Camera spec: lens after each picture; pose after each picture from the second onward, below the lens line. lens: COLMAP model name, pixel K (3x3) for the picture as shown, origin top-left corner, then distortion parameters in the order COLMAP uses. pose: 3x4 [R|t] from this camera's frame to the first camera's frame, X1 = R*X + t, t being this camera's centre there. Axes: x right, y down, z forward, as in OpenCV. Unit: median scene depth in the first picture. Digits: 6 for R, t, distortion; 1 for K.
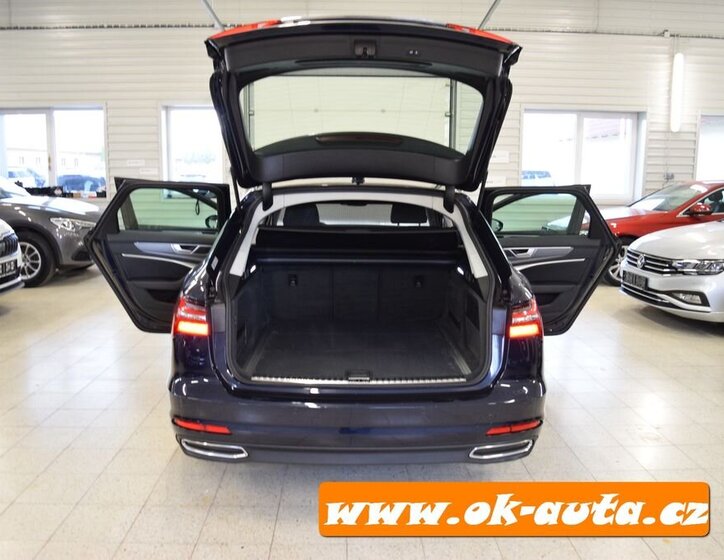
lens RADIAL K [[662.4, 0, 362.0], [0, 662.4, 280.0], [0, 0, 1]] dist [-0.080960, 0.001169]
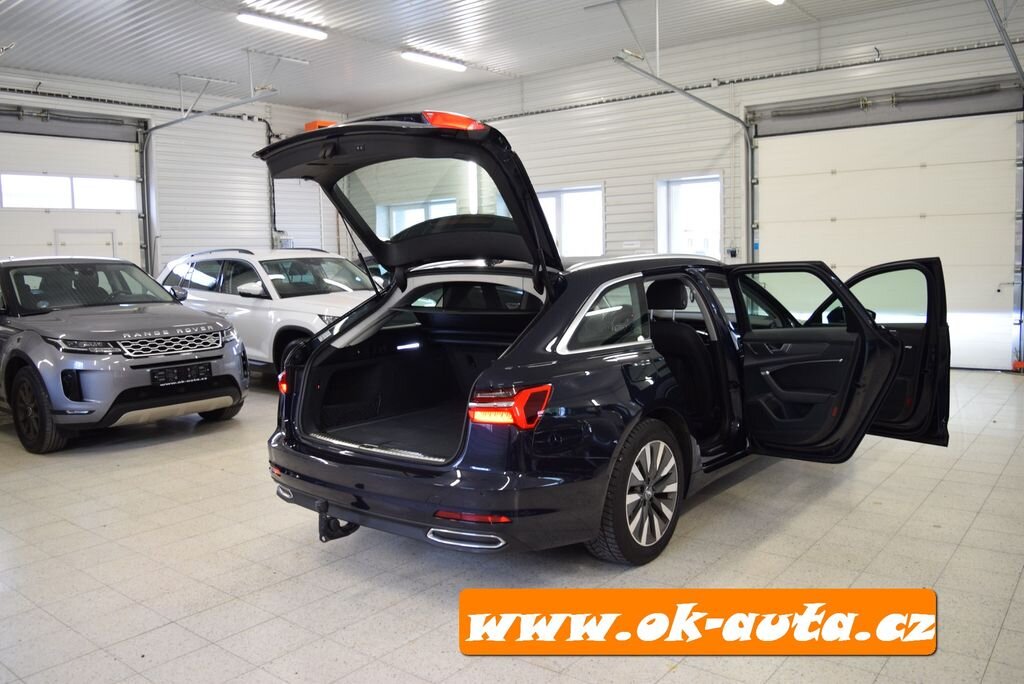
lens RADIAL K [[820.3, 0, 512.0], [0, 820.3, 342.0], [0, 0, 1]] dist [-0.092136, 0.003117]
pose [[0.765685, 0.036797, -0.642163, 0.416209], [-0.071755, 0.997017, -0.028427, 0.000420], [0.639201, 0.067844, 0.766041, 0.046631]]
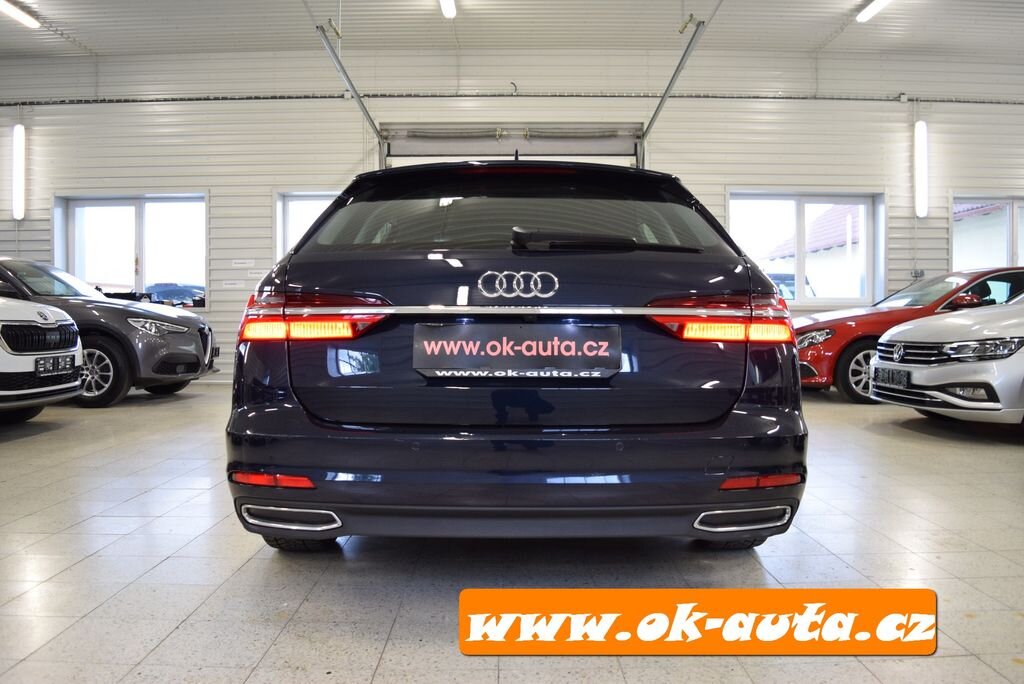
lens RADIAL K [[808.6, 0, 512.0], [0, 808.6, 342.0], [0, 0, 1]] dist [-0.085766, 0.006318]
pose [[0.999728, -0.008899, -0.021571, 0.003208], [0.005911, 0.990853, -0.134819, 0.077960], [0.022573, 0.134655, 0.990635, 0.084735]]
